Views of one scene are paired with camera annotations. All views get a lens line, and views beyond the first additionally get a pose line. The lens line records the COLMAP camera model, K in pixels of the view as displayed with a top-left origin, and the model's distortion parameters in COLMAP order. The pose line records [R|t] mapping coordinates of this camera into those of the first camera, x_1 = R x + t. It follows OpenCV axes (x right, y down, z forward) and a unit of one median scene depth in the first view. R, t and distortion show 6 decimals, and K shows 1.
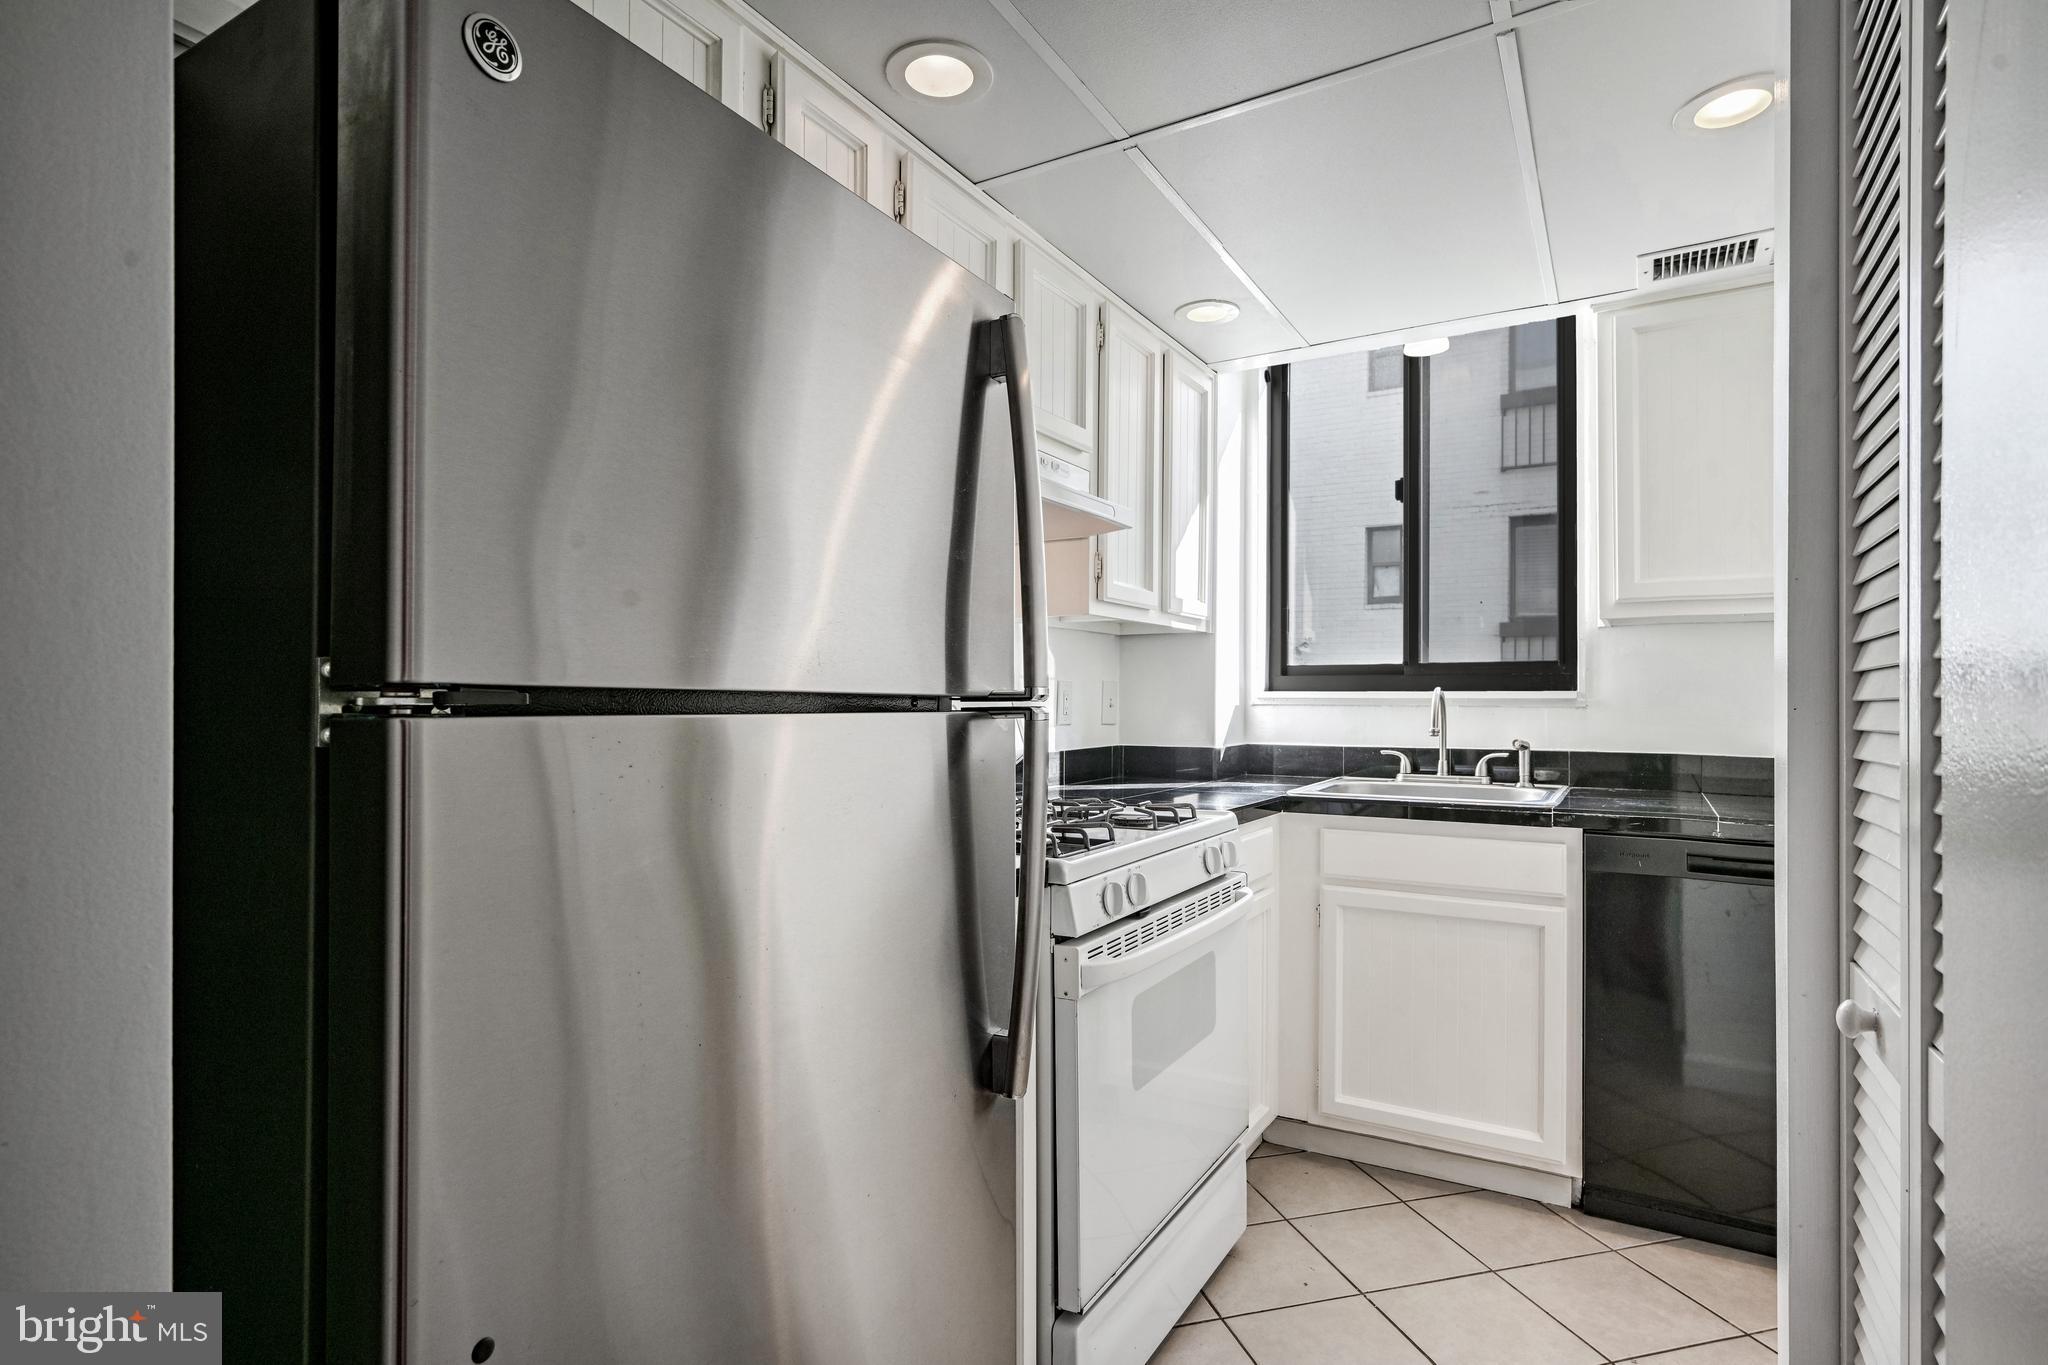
lens RADIAL K [[1123.4, 0, 1030.5], [0, 1123.4, 711.9], [0, 0, 1]] dist [0.040783, -0.000031]
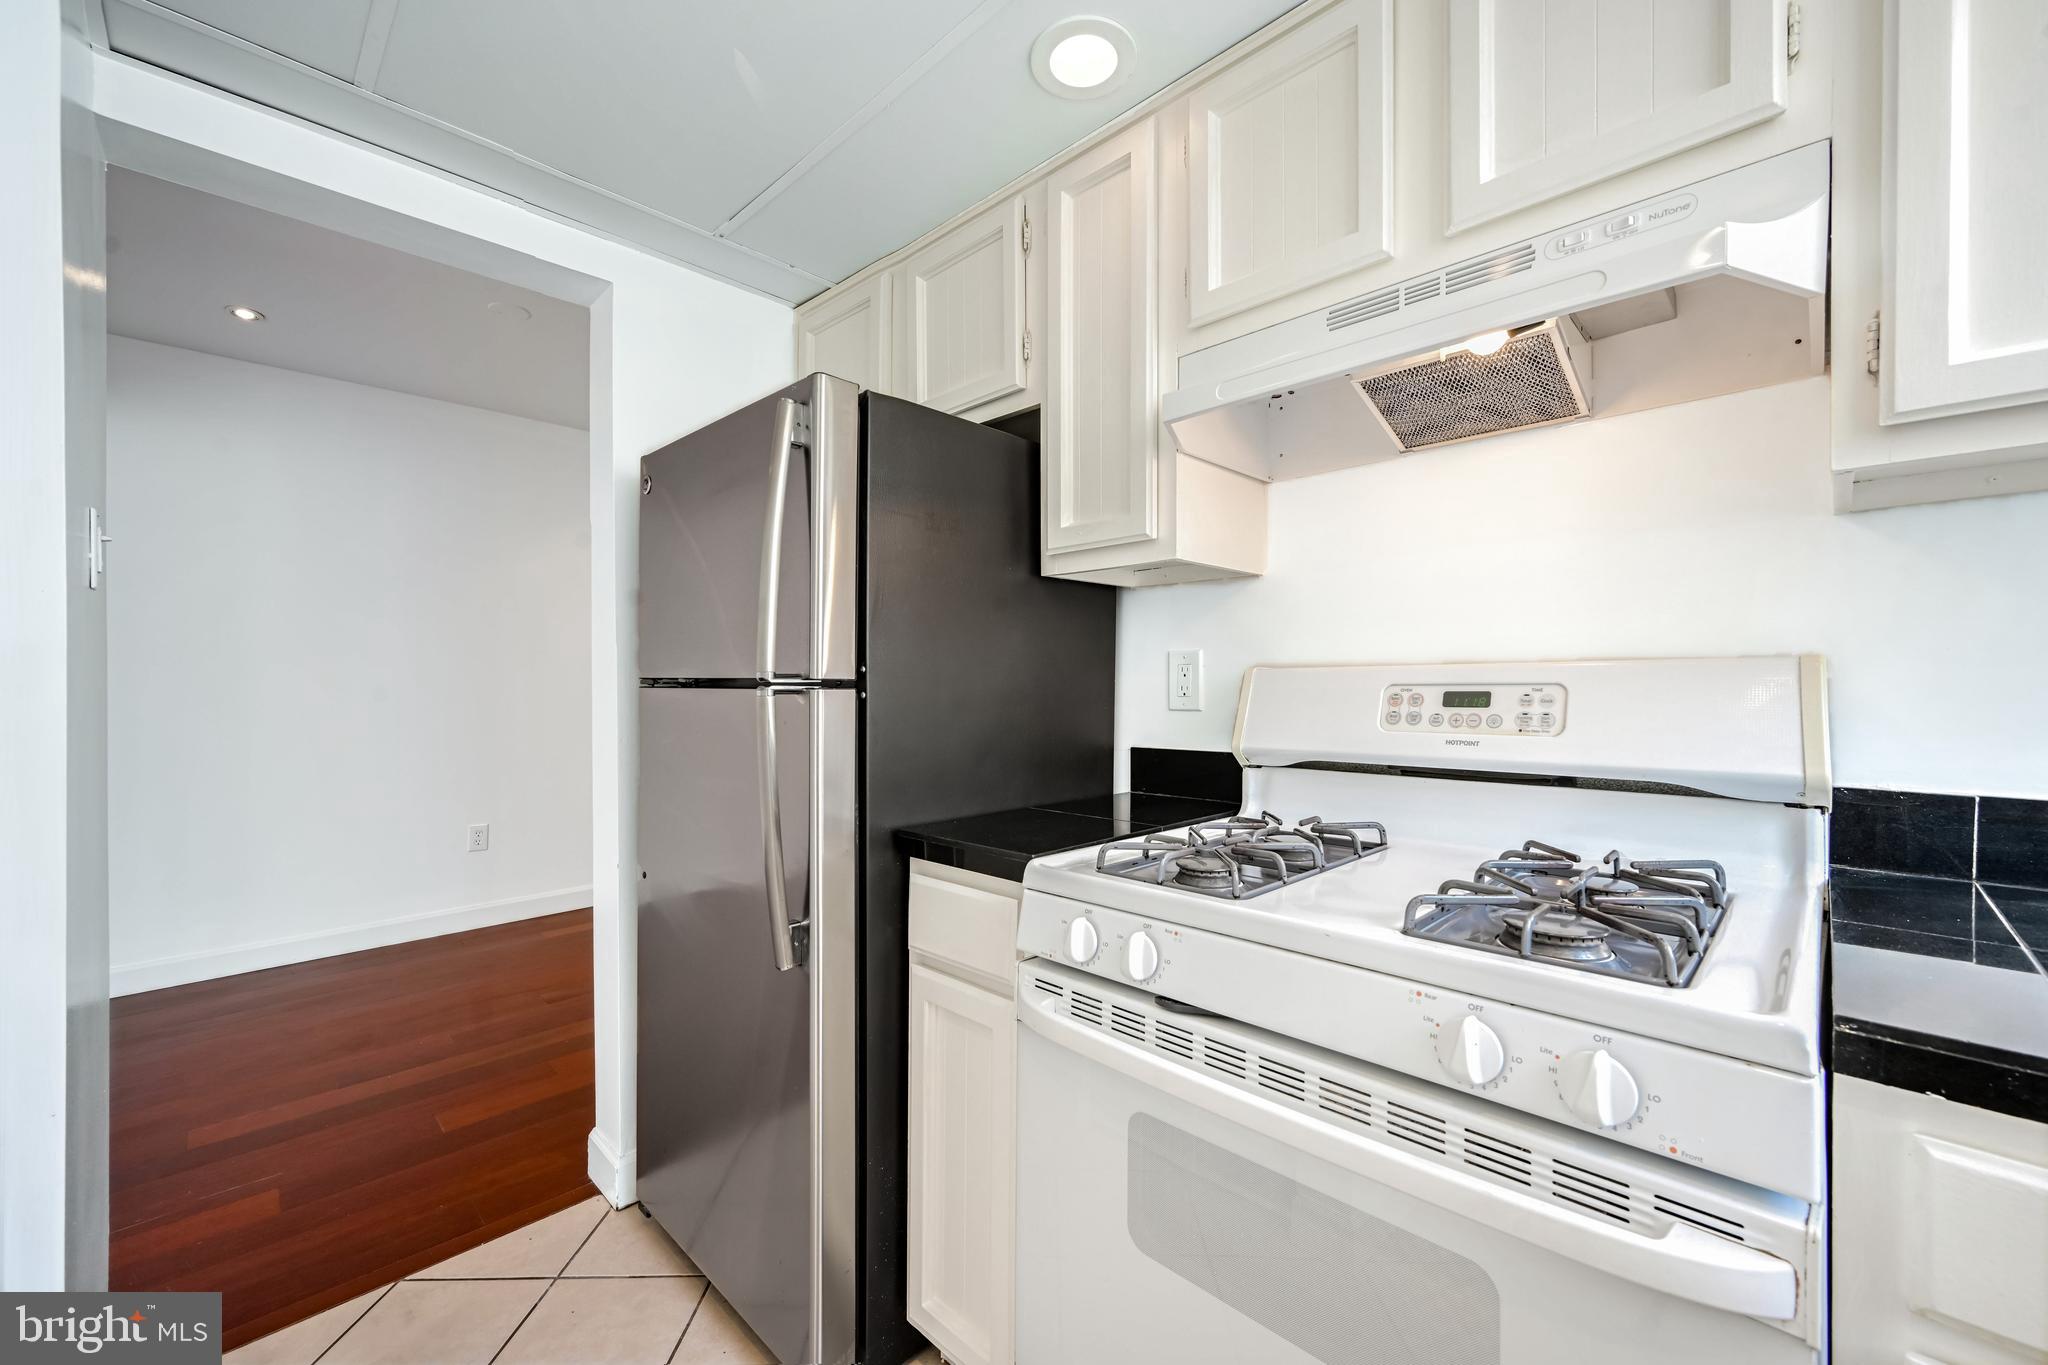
lens RADIAL K [[824.6, 0, 1030.2], [0, 824.6, 673.4], [0, 0, 1]] dist [0.001226, 0.000587]
pose [[-0.283299, -0.005842, -0.959014, 0.361467], [0.000113, 0.999981, -0.006125, -0.007291], [0.959032, -0.001844, -0.283293, 0.652340]]
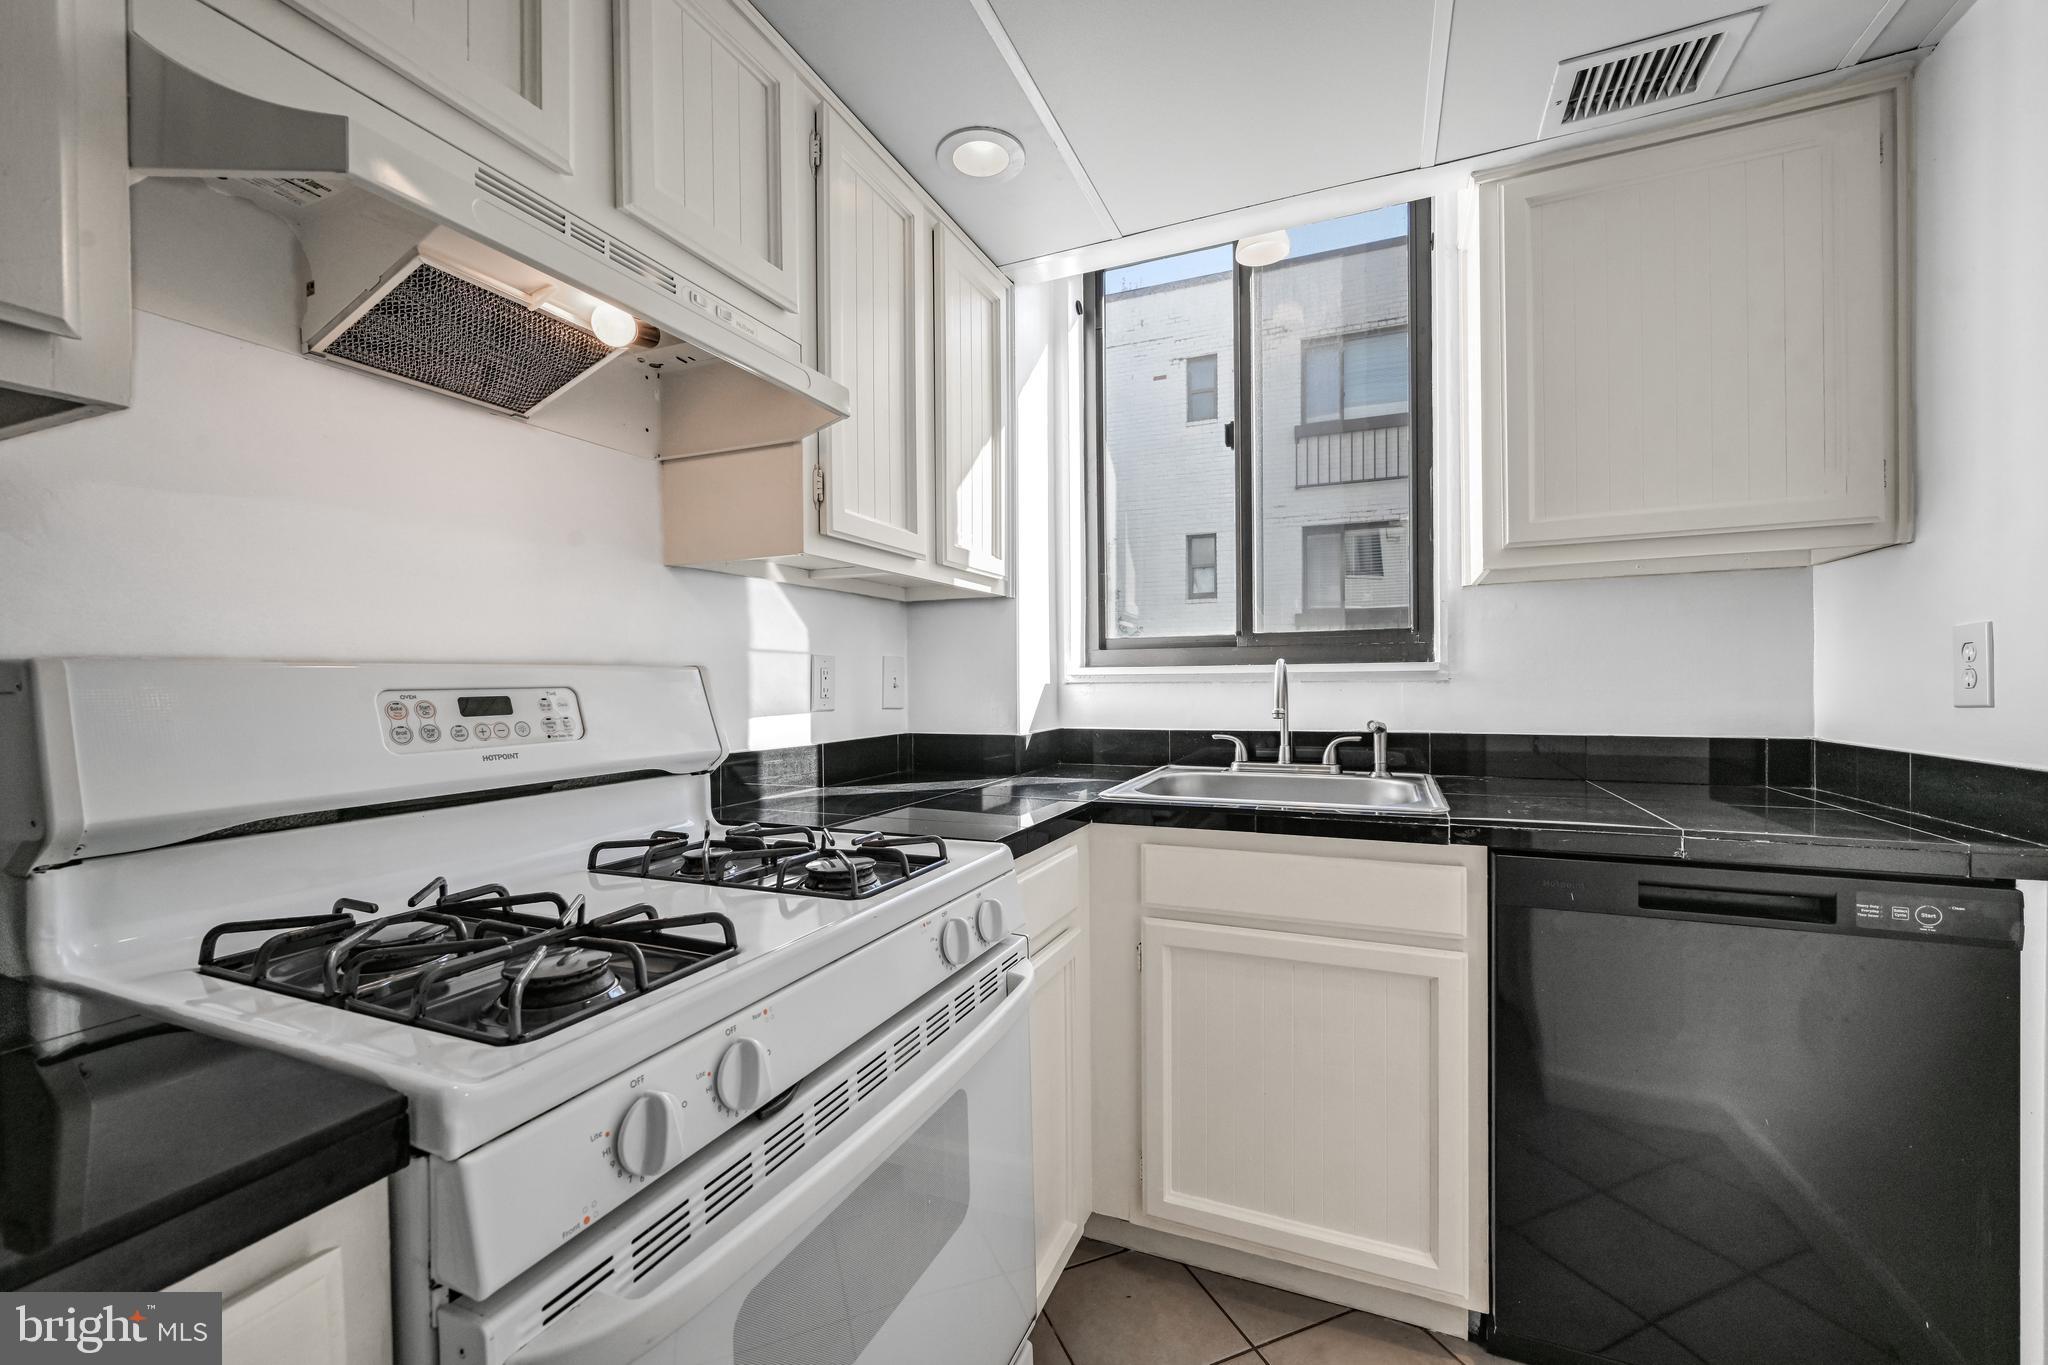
lens RADIAL K [[856.3, 0, 975.7], [0, 856.3, 687.7], [0, 0, 1]] dist [0.030790, 0.000248]
pose [[0.998793, -0.010614, 0.047951, 0.106547], [0.010751, 0.999939, -0.002611, -0.001747], [-0.047920, 0.003123, 0.998846, 0.380497]]
